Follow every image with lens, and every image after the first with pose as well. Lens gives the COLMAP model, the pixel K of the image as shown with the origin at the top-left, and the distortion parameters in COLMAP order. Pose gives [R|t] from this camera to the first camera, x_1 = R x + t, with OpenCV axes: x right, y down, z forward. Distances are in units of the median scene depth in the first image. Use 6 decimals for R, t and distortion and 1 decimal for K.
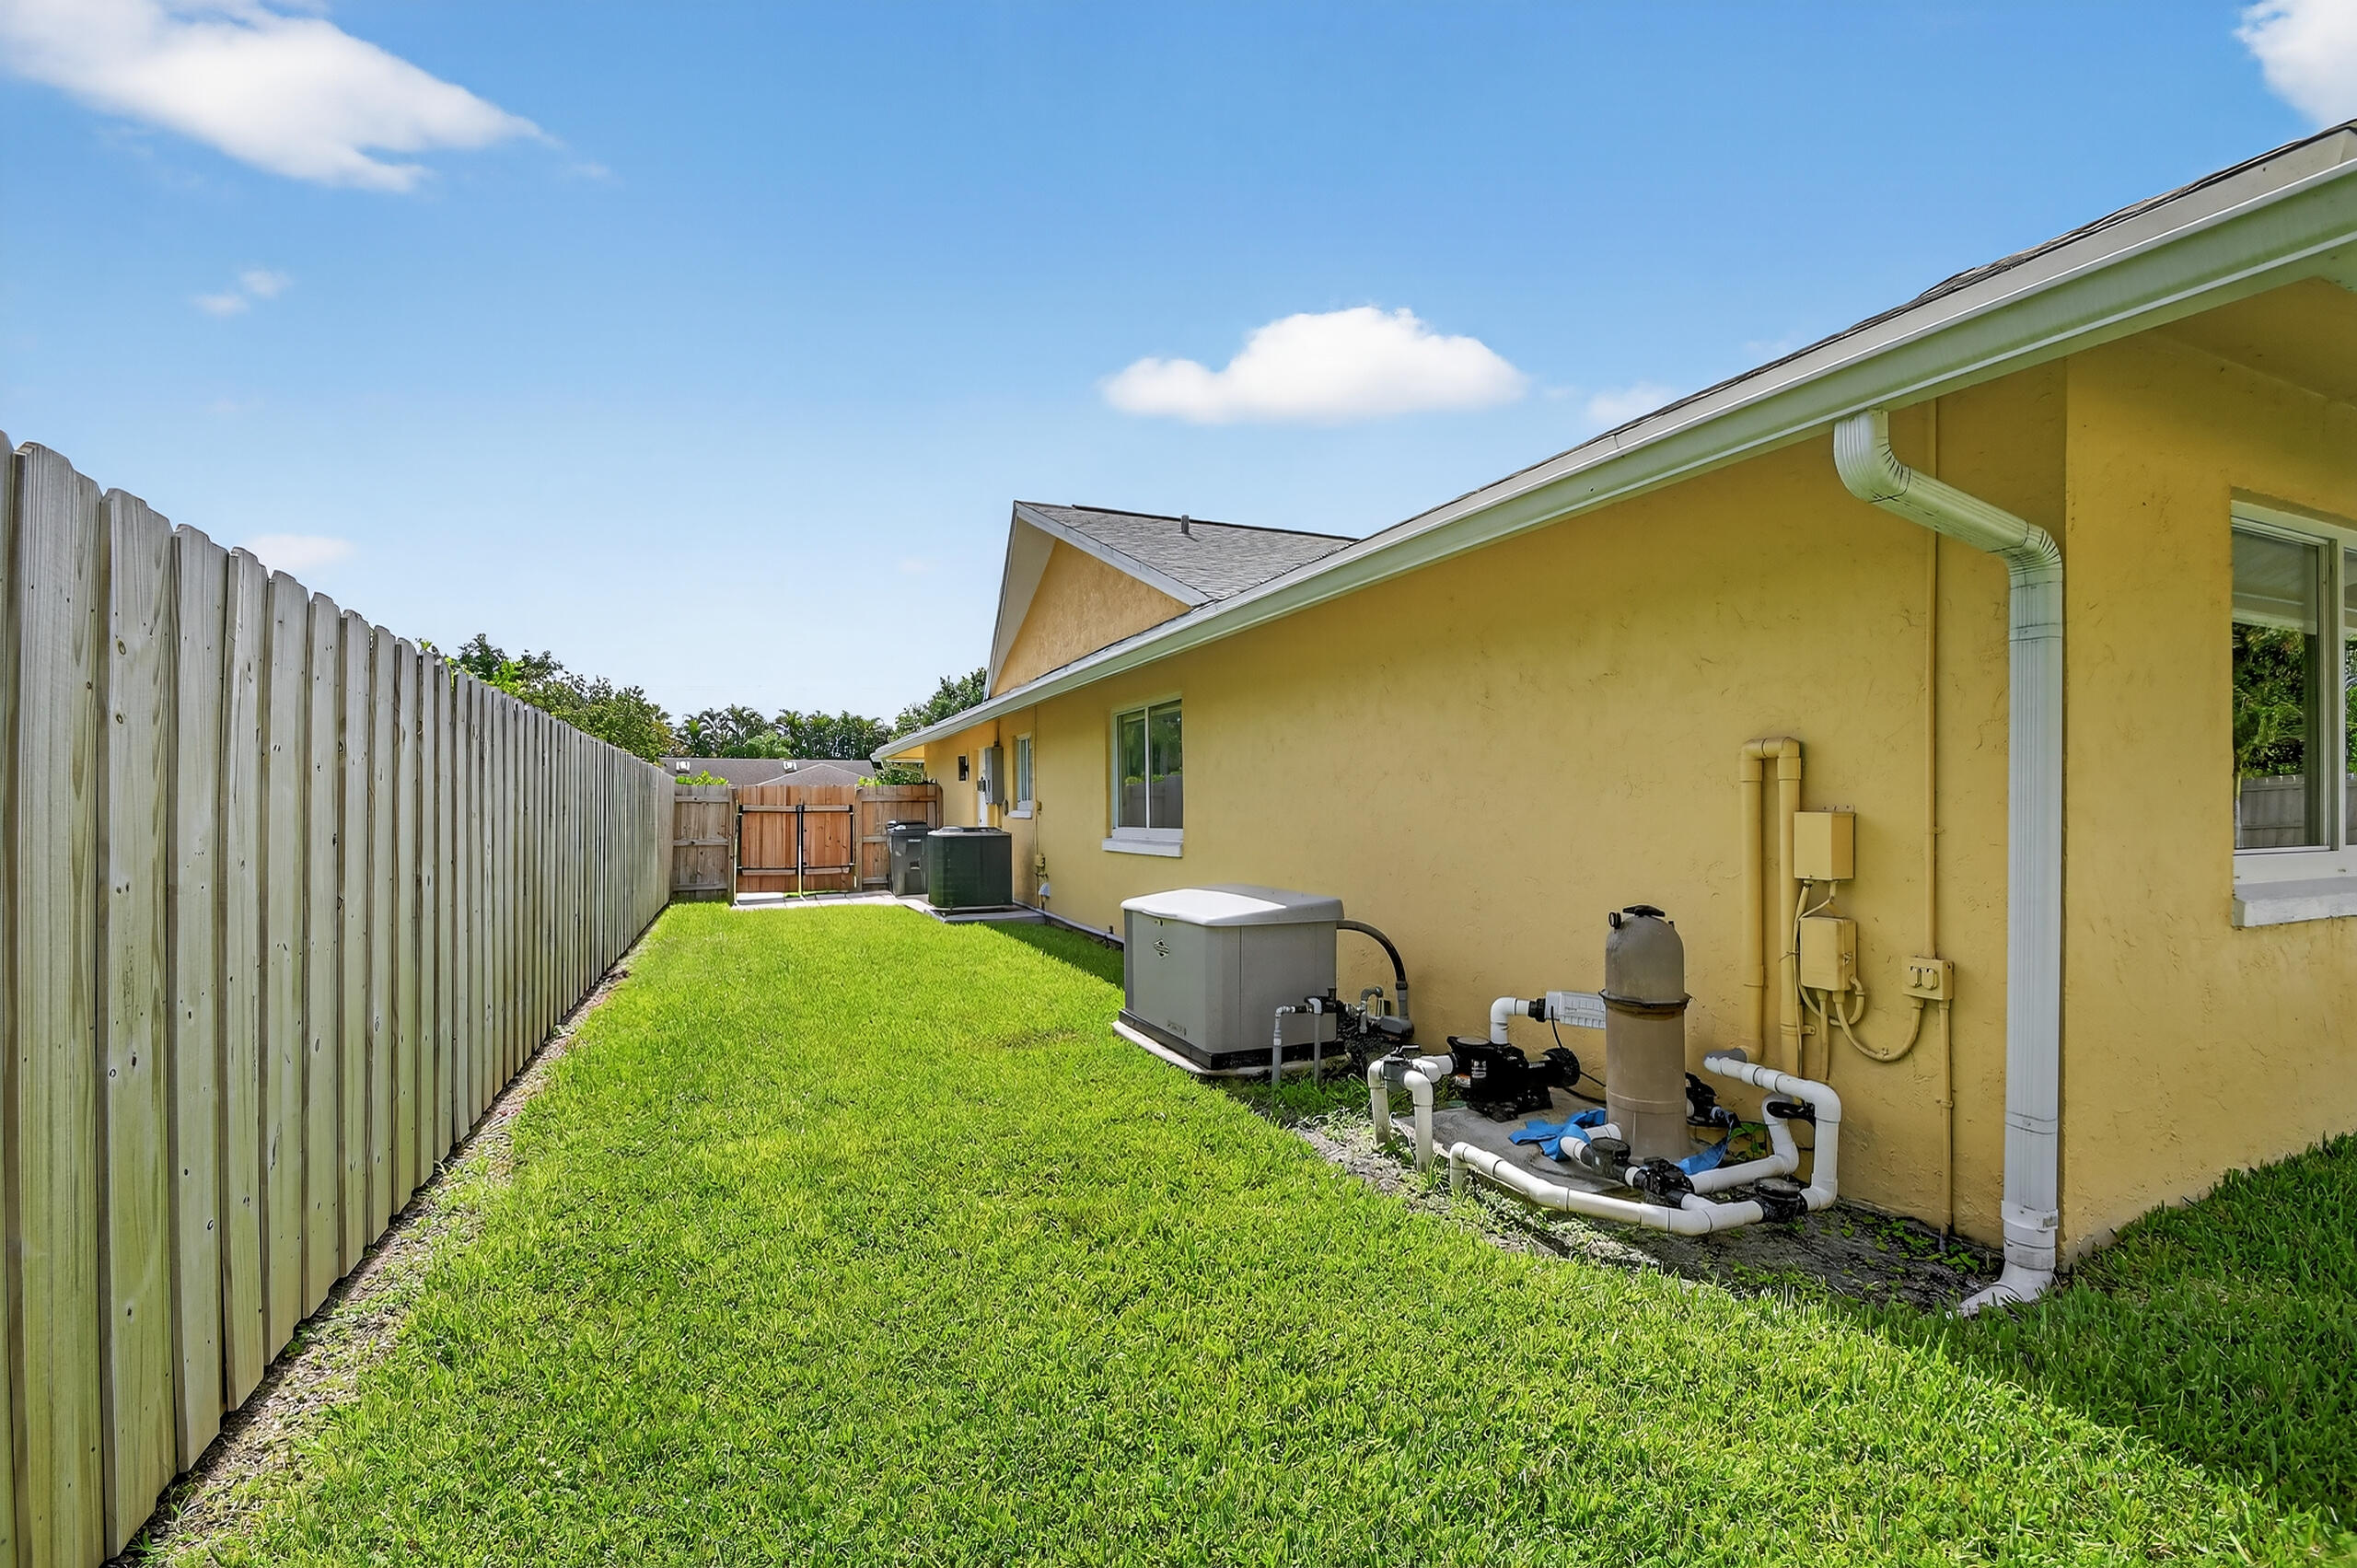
lens RADIAL K [[1035.5, 0, 1184.0], [0, 1035.5, 812.7], [0, 0, 1]] dist [0.016286, -0.016330]
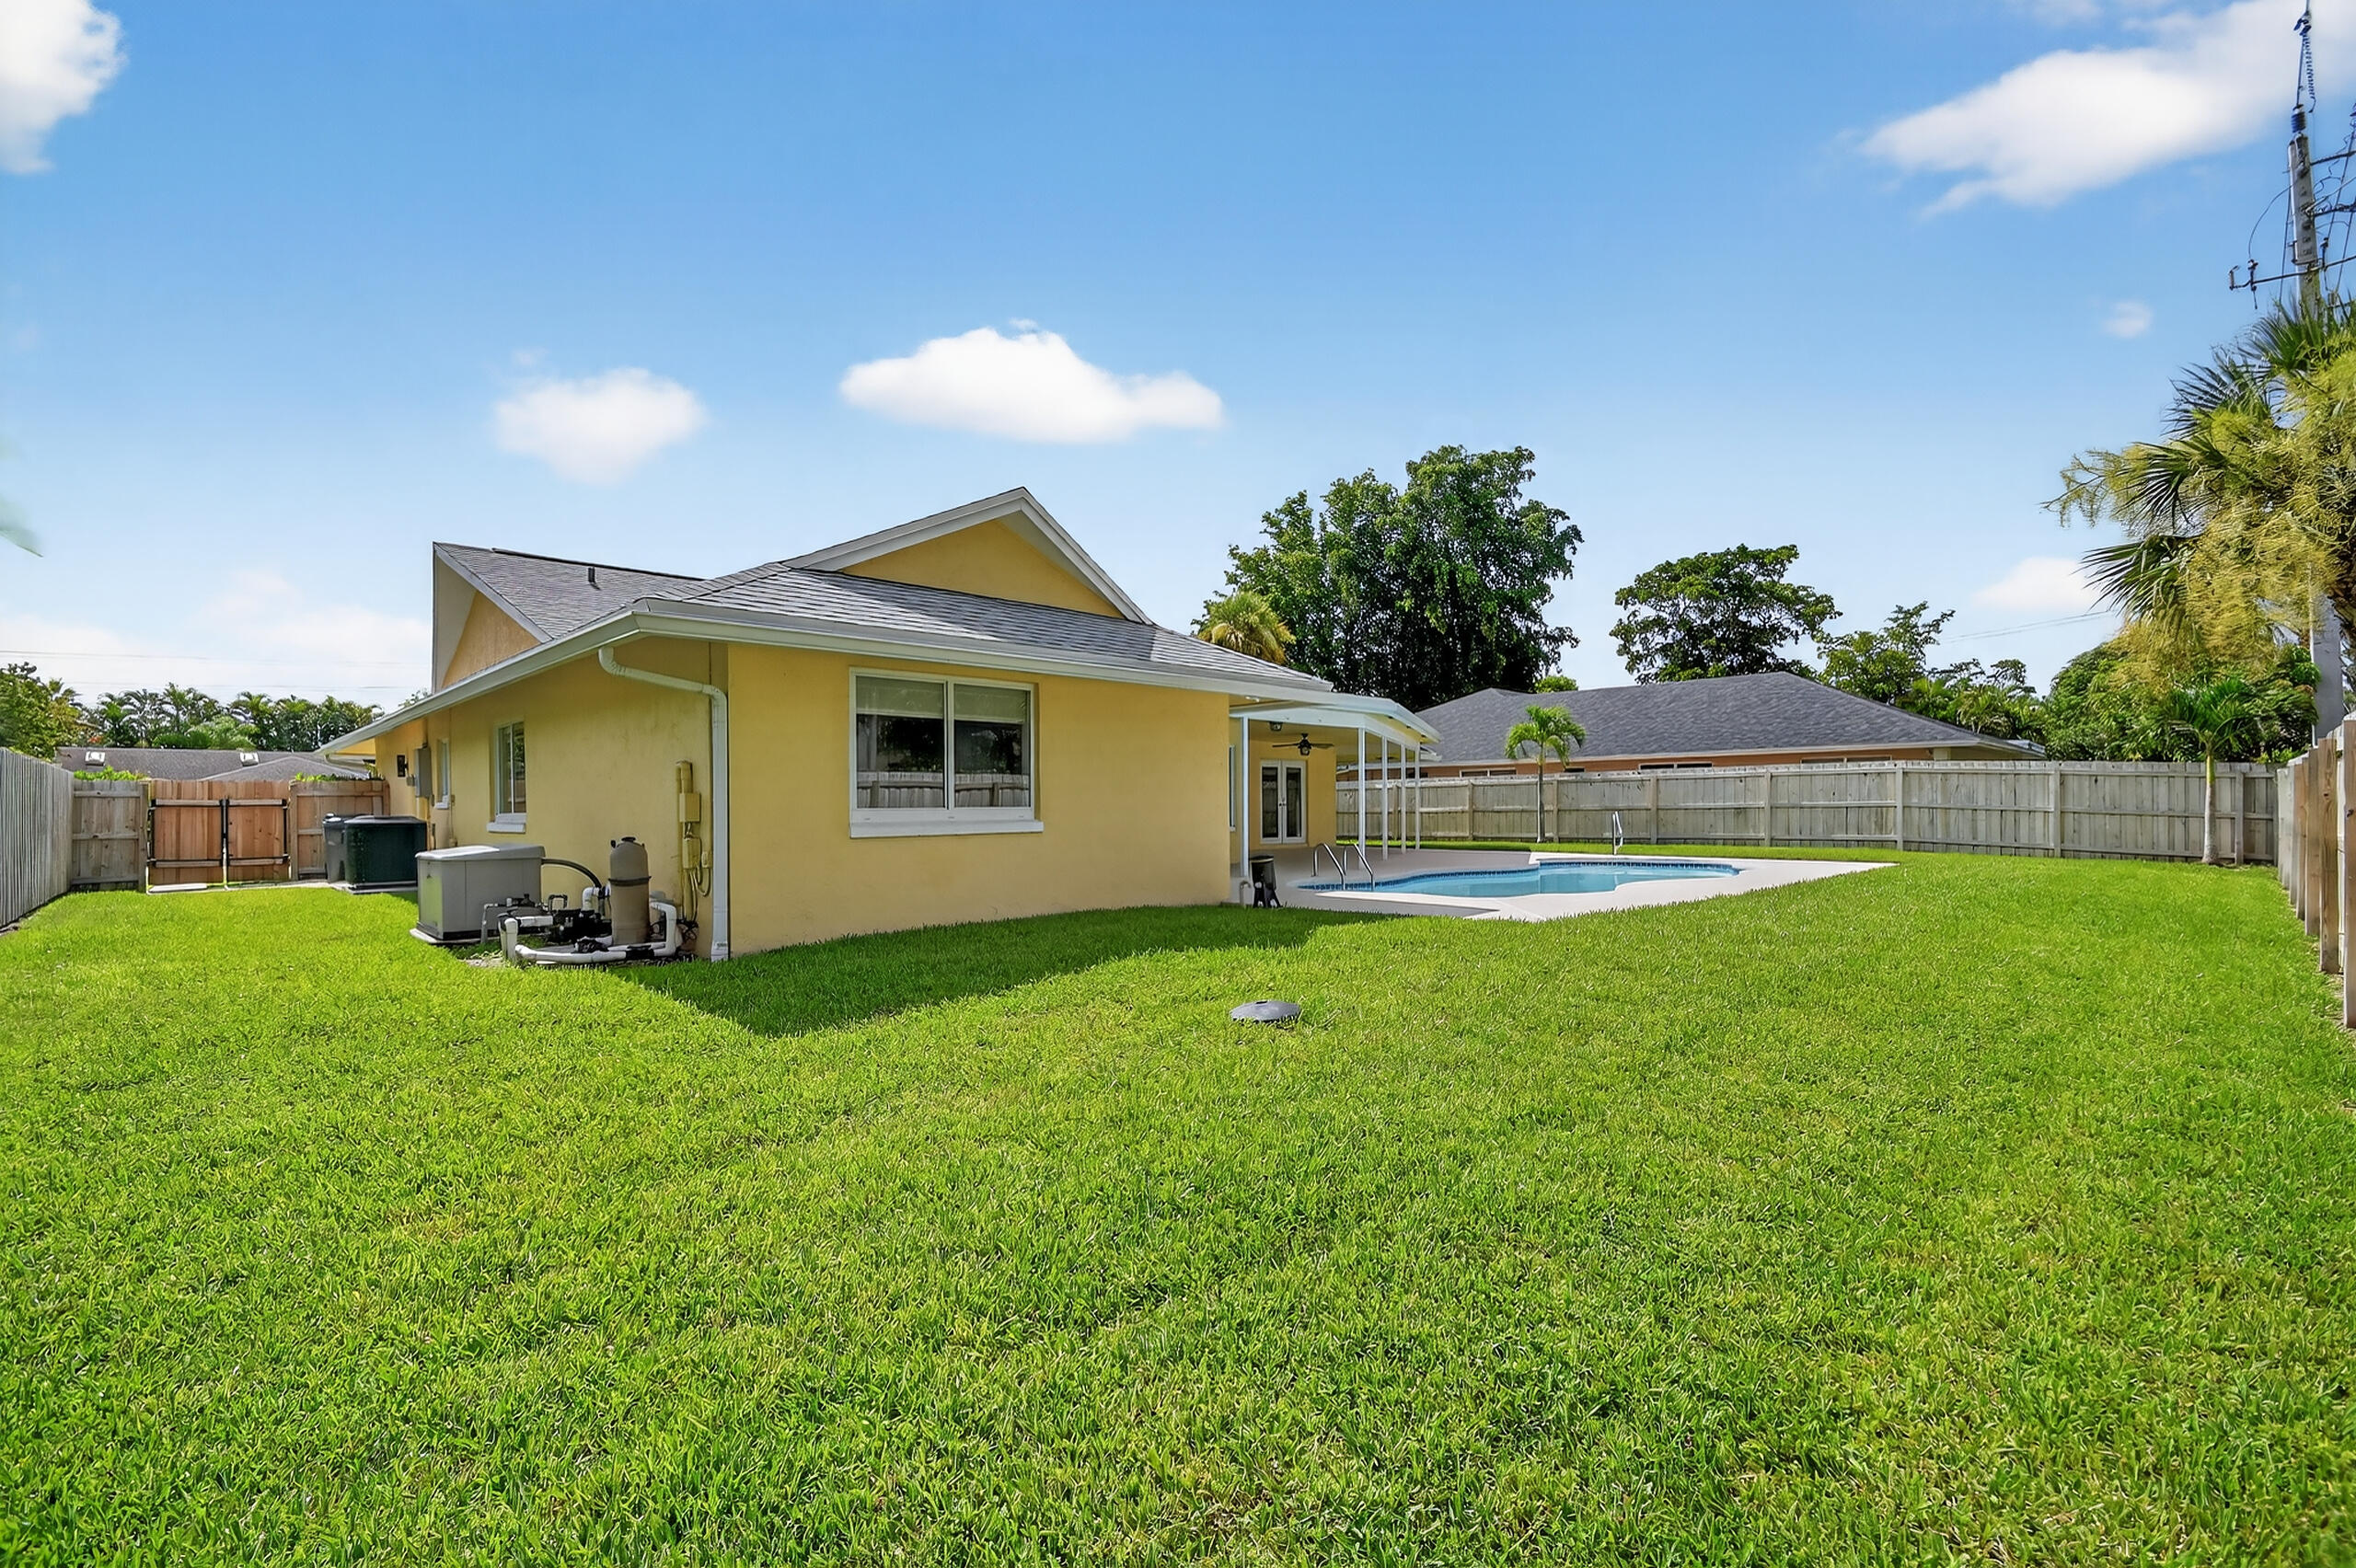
lens RADIAL K [[1035.0, 0, 1183.5], [0, 1035.0, 812.7], [0, 0, 1]] dist [0.016286, -0.016330]
pose [[0.936580, -0.008986, 0.350338, 0.174919], [0.007626, 0.999957, 0.005262, 0.007762], [-0.350370, -0.002257, 0.936609, -0.330602]]
